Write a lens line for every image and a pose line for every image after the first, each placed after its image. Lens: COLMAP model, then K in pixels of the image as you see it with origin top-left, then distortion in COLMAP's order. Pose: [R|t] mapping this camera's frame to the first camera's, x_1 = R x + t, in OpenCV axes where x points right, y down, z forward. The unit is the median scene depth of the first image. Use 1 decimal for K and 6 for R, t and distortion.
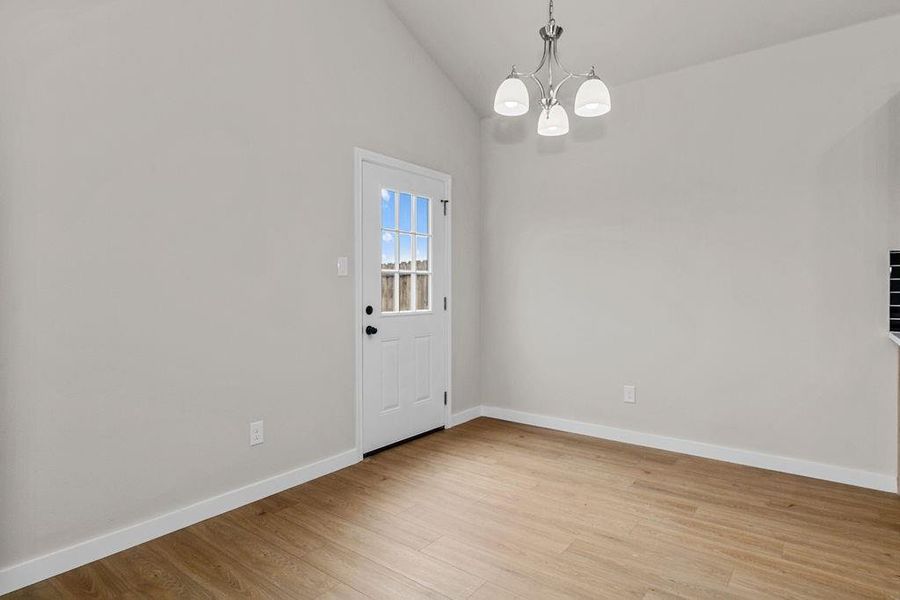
lens RADIAL K [[493.8, 0, 448.4], [0, 493.8, 292.5], [0, 0, 1]] dist [-0.000503, -0.000164]
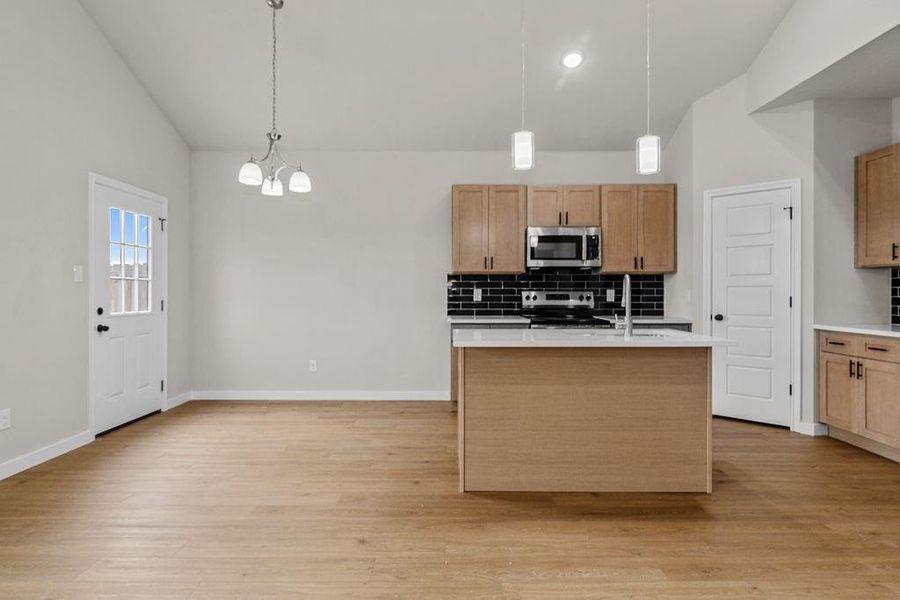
lens RADIAL K [[493.8, 0, 448.4], [0, 493.8, 292.5], [0, 0, 1]] dist [-0.000503, -0.000164]
pose [[0.794778, 0.002700, 0.606894, -0.217718], [0.003094, 0.999959, -0.008501, 0.003994], [-0.606893, 0.008634, 0.794737, -0.433685]]
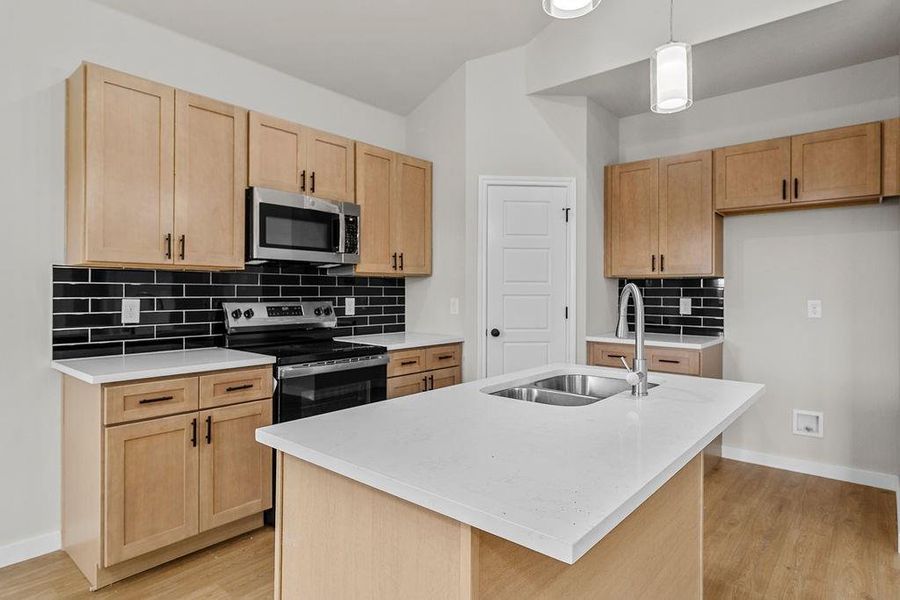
lens RADIAL K [[502.5, 0, 451.3], [0, 502.5, 289.1], [0, 0, 1]] dist [0.001451, 0.000162]
pose [[0.049803, 0.007643, 0.998730, 0.057465], [0.006000, 0.999950, -0.007951, -0.026501], [-0.998741, 0.006388, 0.049754, 0.228753]]
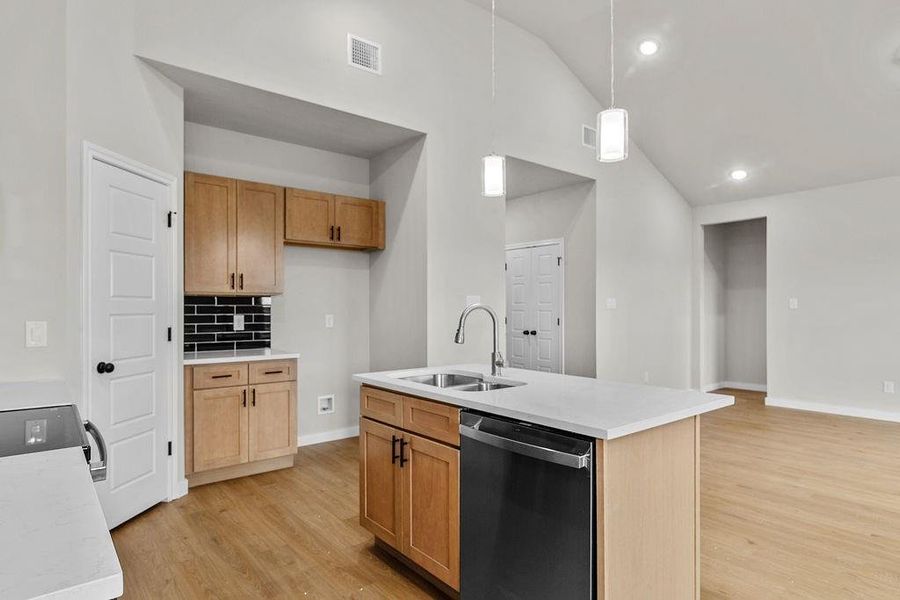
lens RADIAL K [[491.8, 0, 445.6], [0, 491.8, 311.3], [0, 0, 1]] dist [-0.005133, -0.001269]
pose [[-0.971010, 0.002186, 0.239028, 0.466700], [0.005800, 0.999879, 0.014420, -0.035504], [-0.238968, 0.015389, -0.970906, 0.812659]]
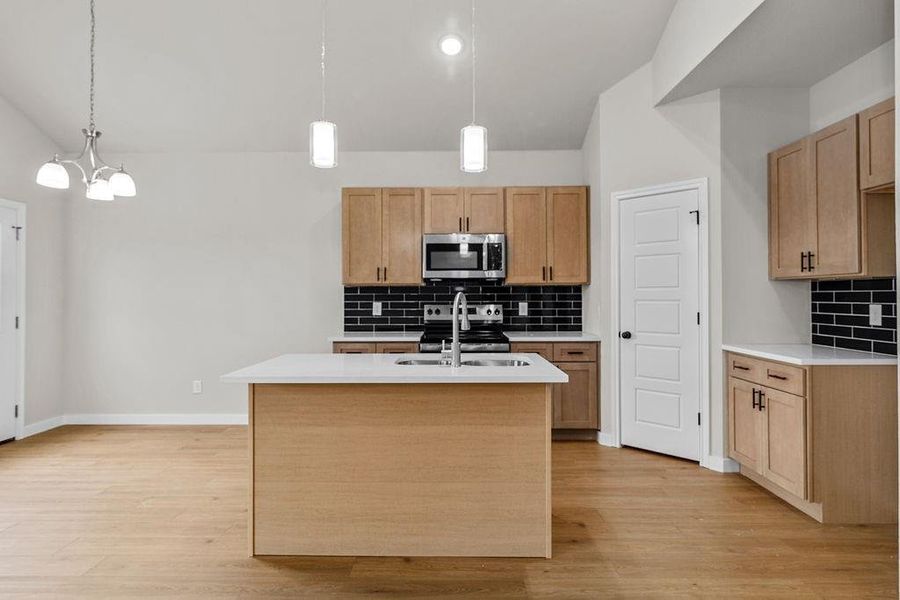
lens RADIAL K [[493.8, 0, 448.4], [0, 493.8, 292.5], [0, 0, 1]] dist [-0.000503, -0.000164]
pose [[0.799702, 0.006068, 0.600366, 0.119852], [0.006210, 0.999812, -0.018377, -0.021103], [-0.600364, 0.018424, 0.799514, -0.509339]]
